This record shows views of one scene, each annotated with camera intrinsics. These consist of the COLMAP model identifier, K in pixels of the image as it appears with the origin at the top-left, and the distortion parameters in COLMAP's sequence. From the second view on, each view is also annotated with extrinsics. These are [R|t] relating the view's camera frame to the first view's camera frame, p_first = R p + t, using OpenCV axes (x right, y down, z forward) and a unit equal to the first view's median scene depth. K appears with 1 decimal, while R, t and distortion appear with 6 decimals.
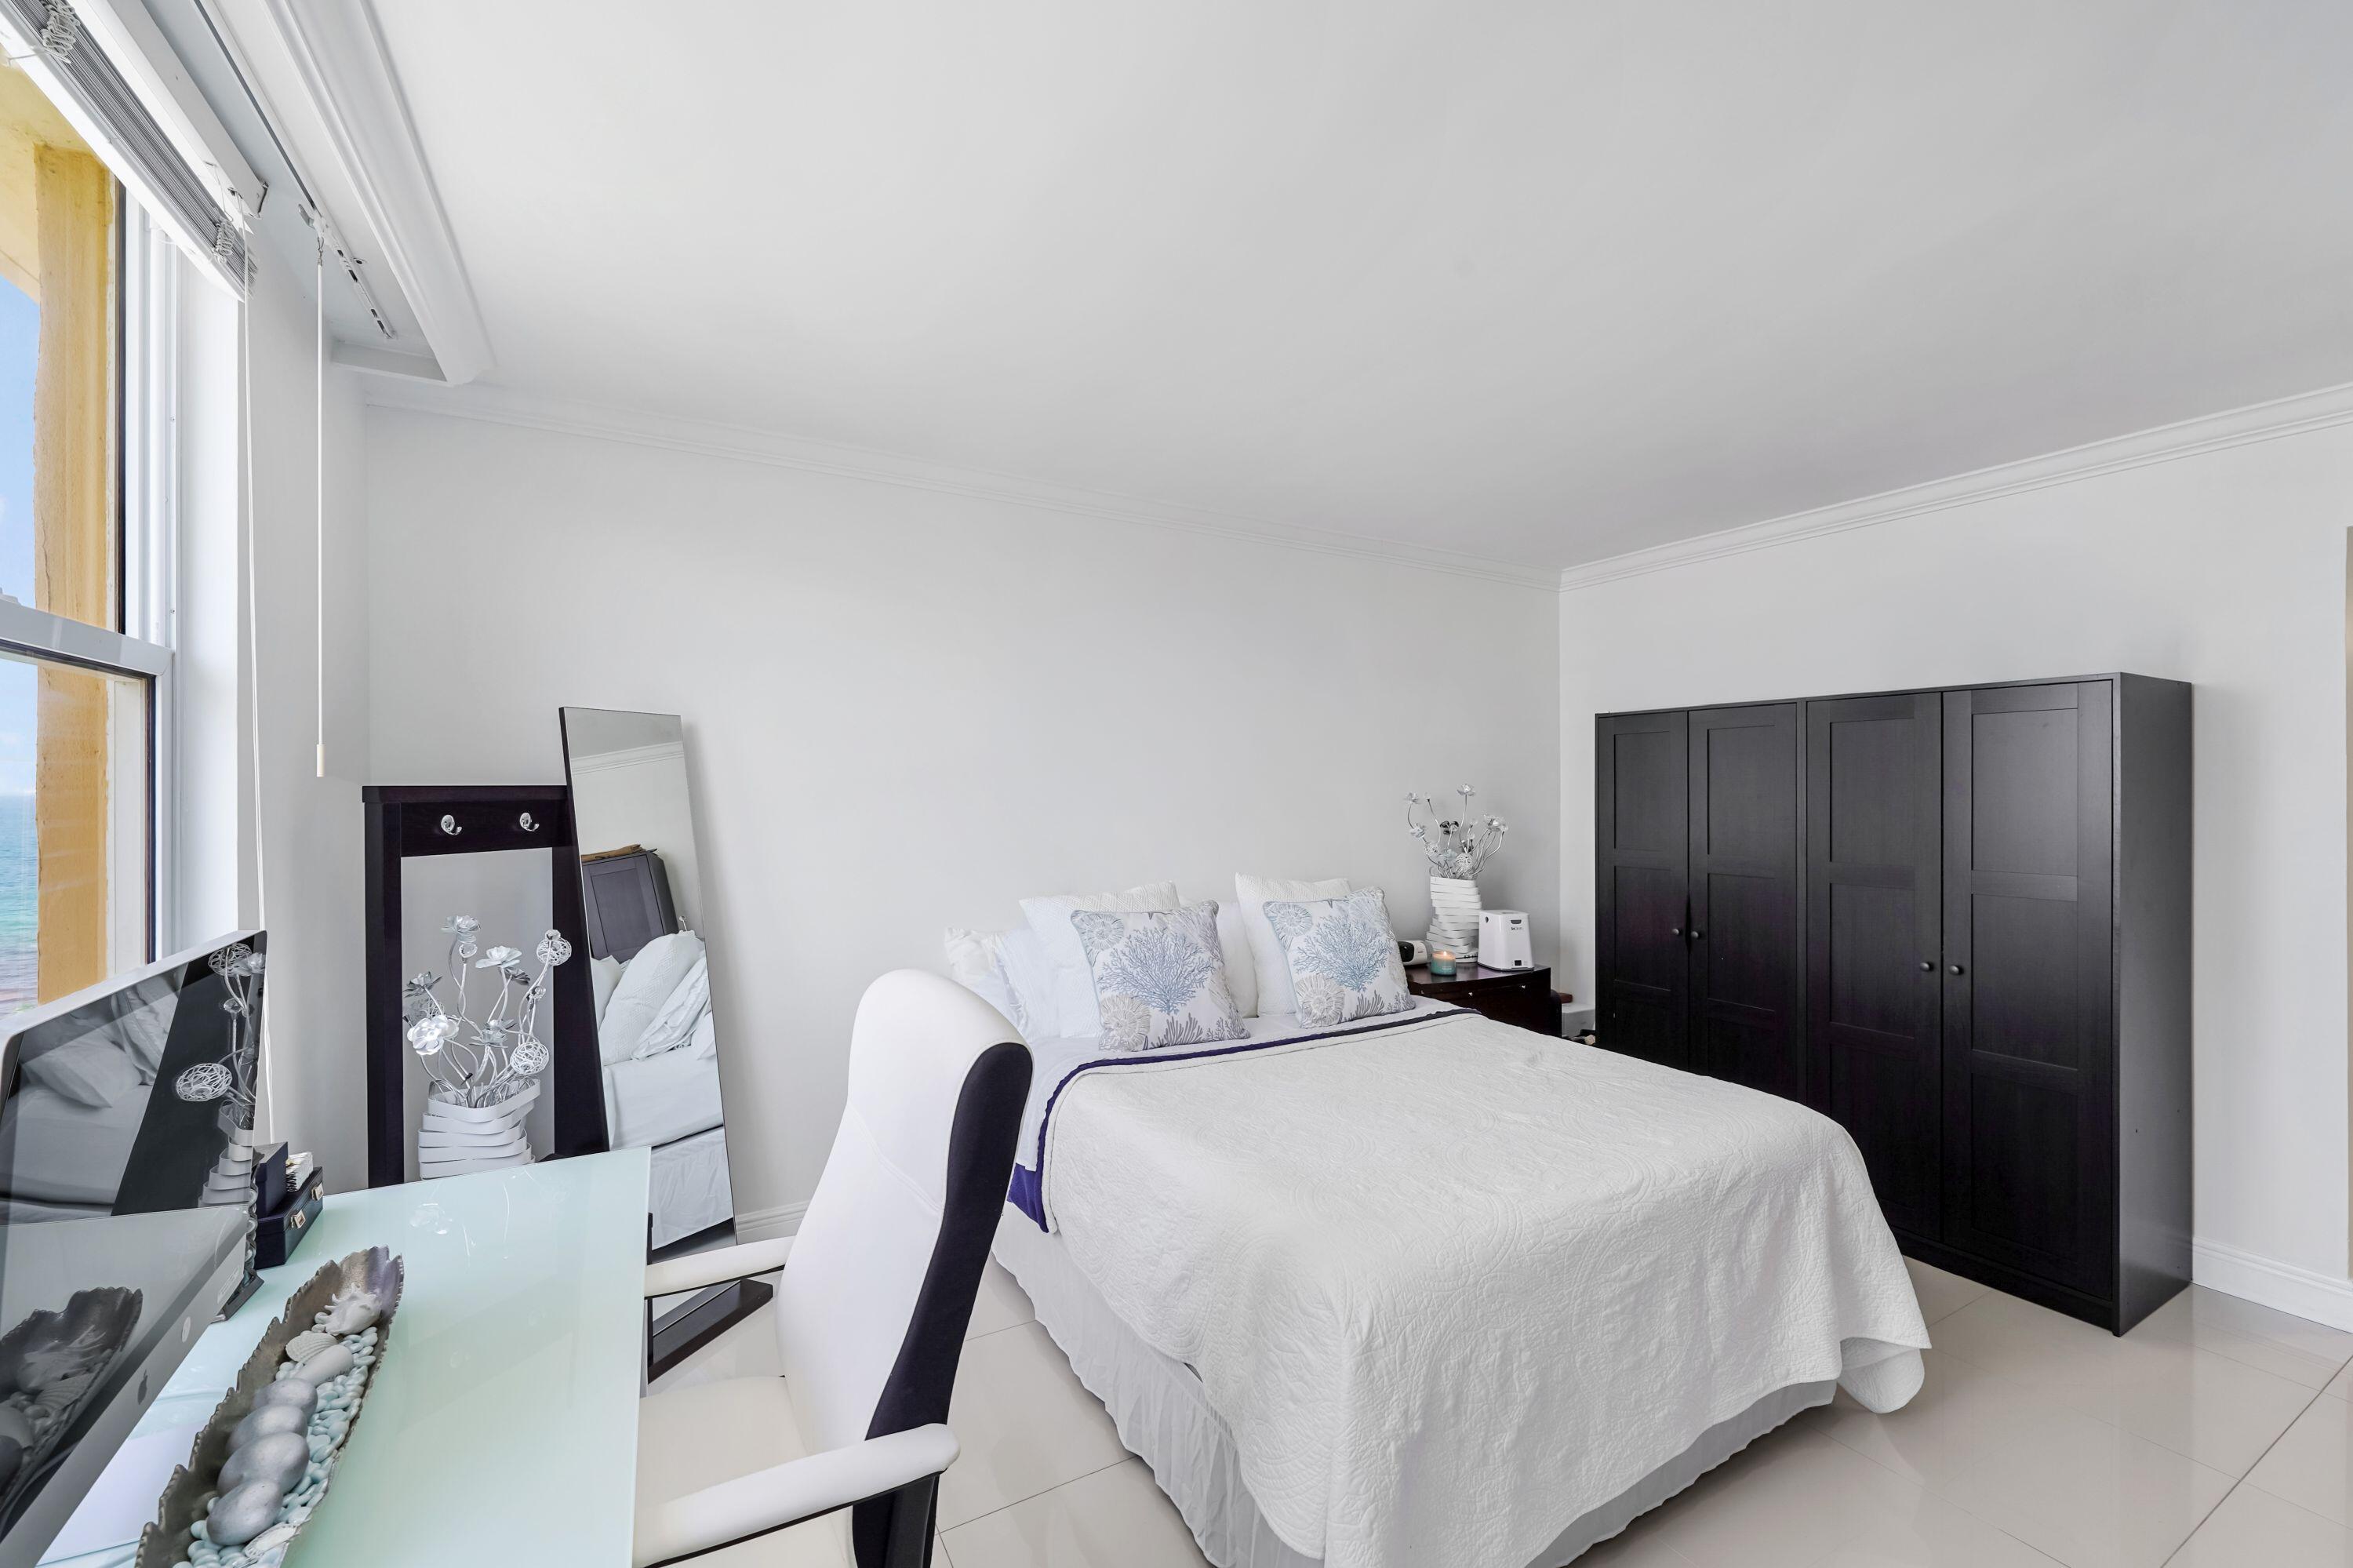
lens RADIAL K [[952.8, 0, 1174.3], [0, 952.8, 789.3], [0, 0, 1]] dist [-0.000246, -0.000671]
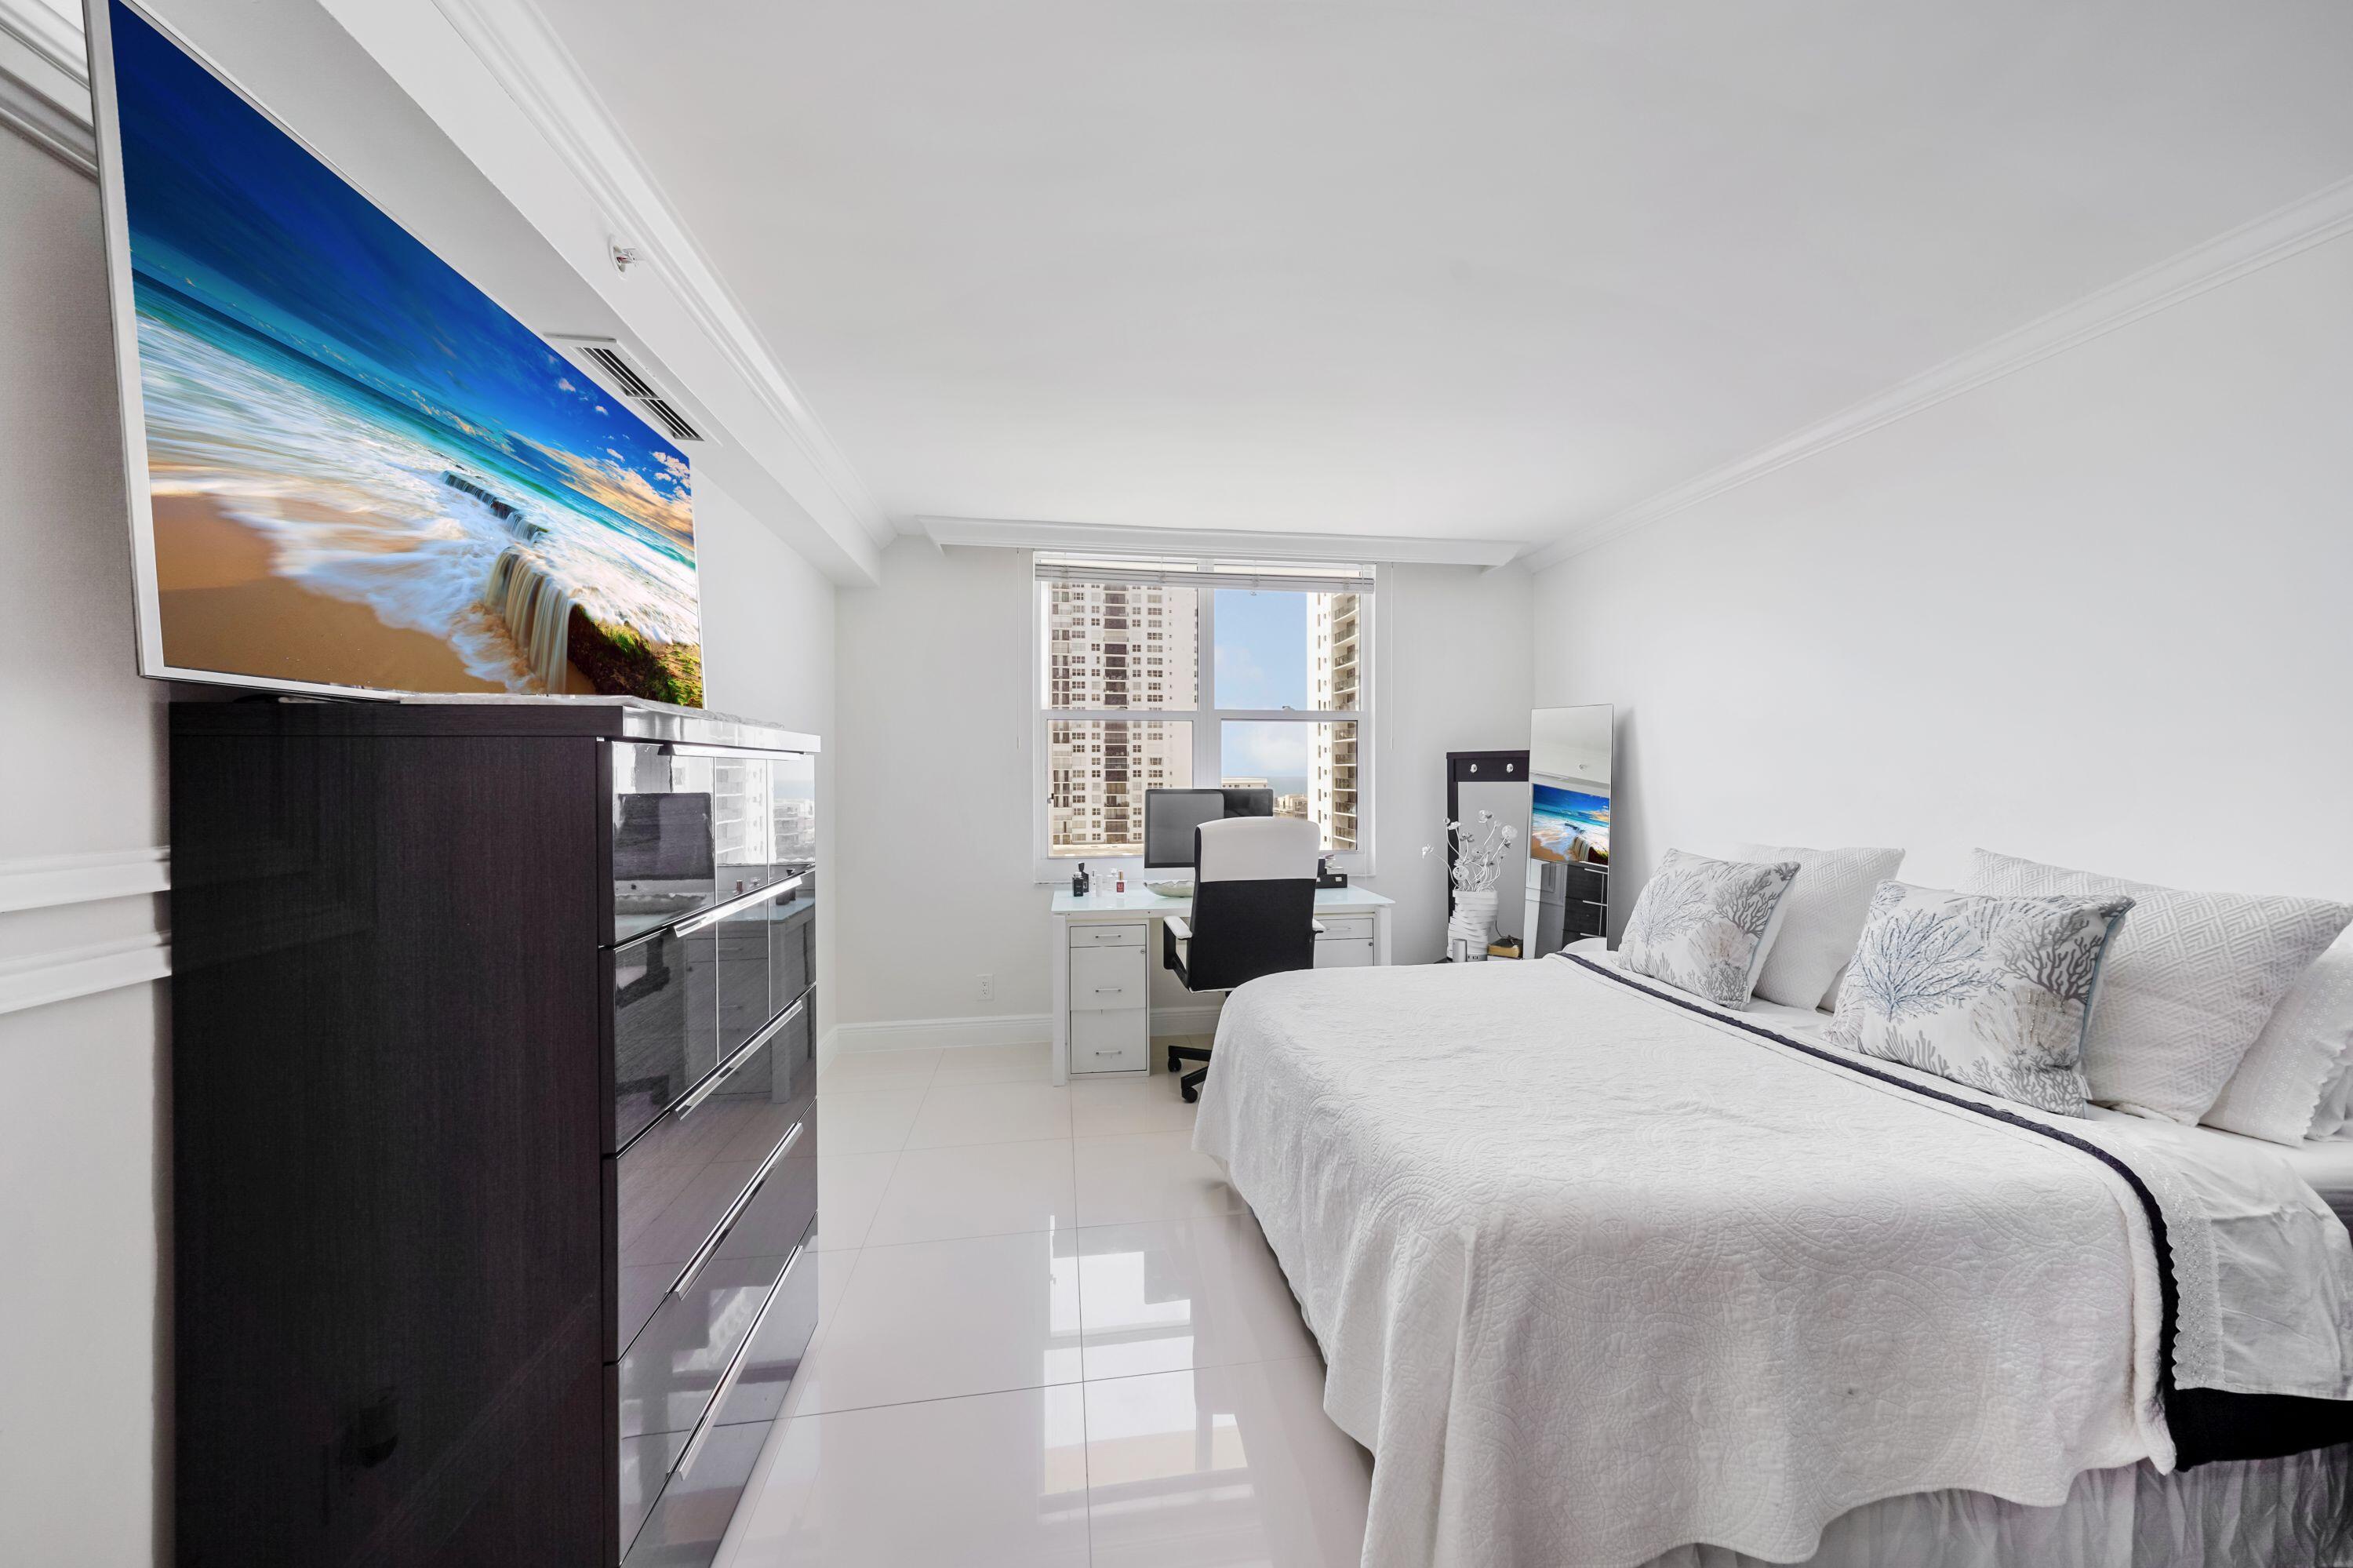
lens RADIAL K [[799.4, 0, 1180.3], [0, 799.4, 777.7], [0, 0, 1]] dist [0.001541, 0.000028]
pose [[-0.352073, 0.004304, -0.935963, 1.172331], [0.003413, 0.999989, 0.003315, 0.046616], [0.935966, -0.002027, -0.352083, 0.944666]]
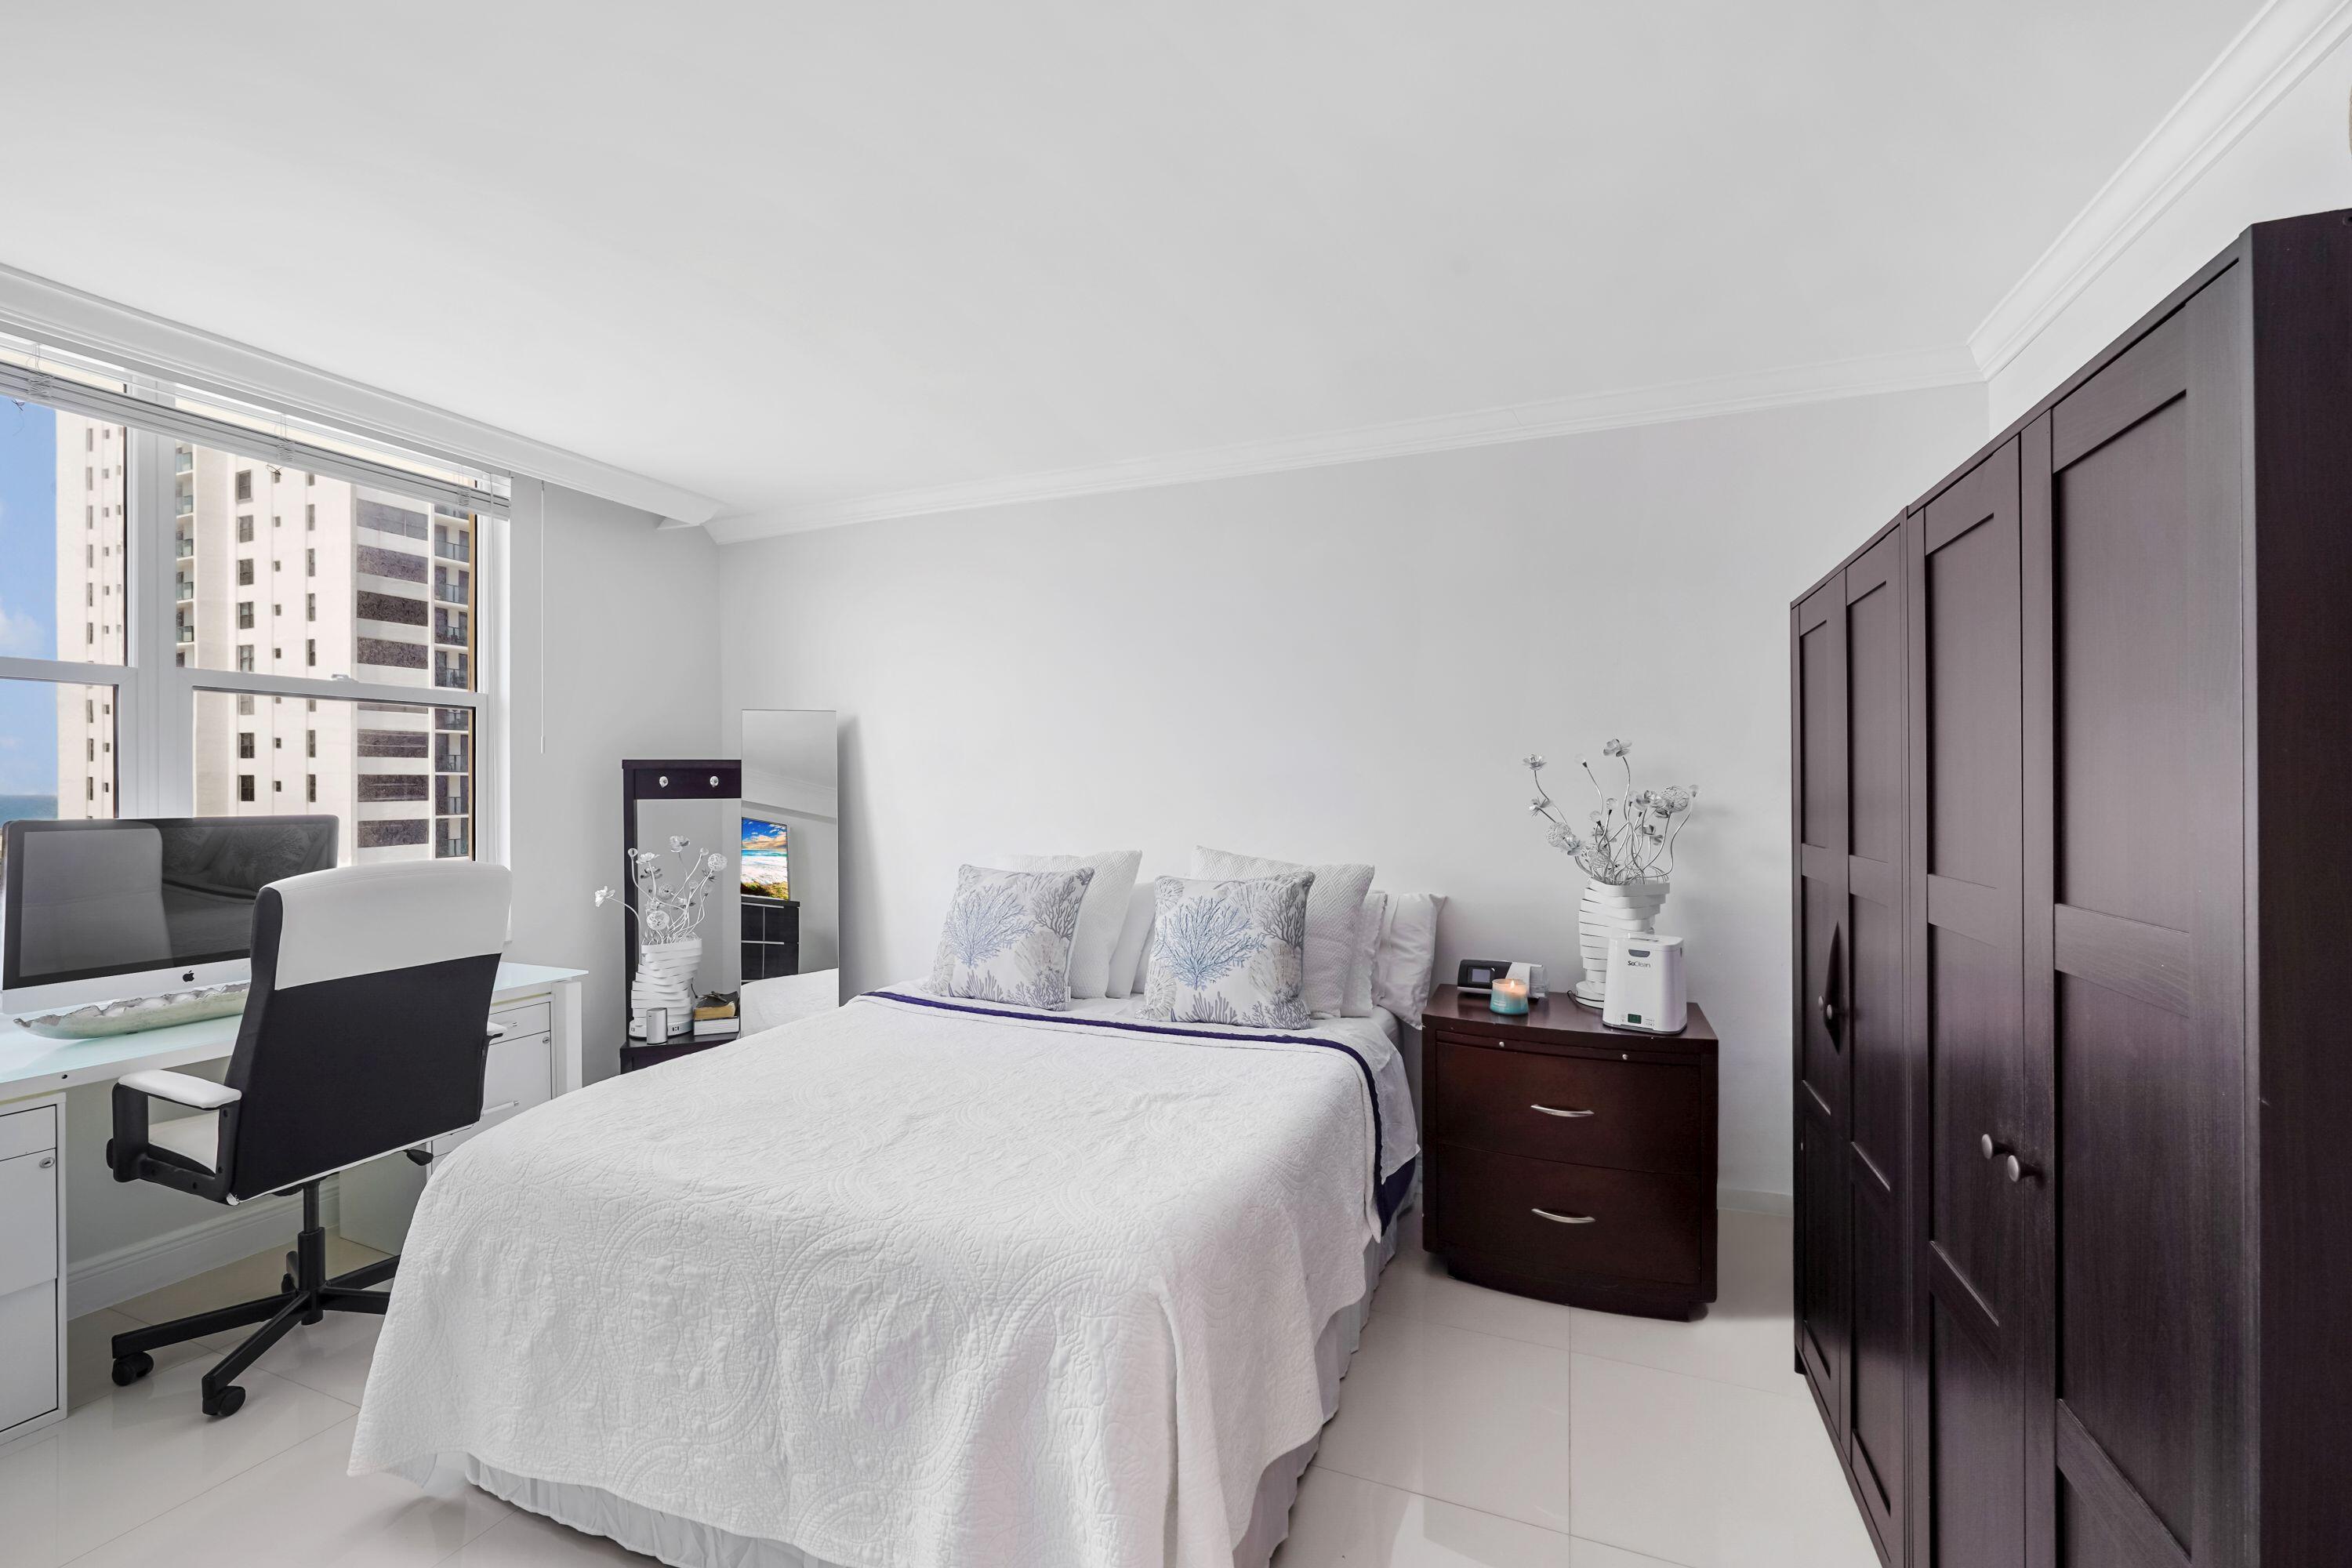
lens RADIAL K [[952.4, 0, 1173.1], [0, 952.4, 786.6], [0, 0, 1]] dist [-0.000246, -0.000671]
pose [[0.619318, -0.002344, -0.785137, 1.082249], [0.004329, 0.999991, 0.000430, 0.045769], [0.785128, -0.003665, 0.619322, 0.610000]]
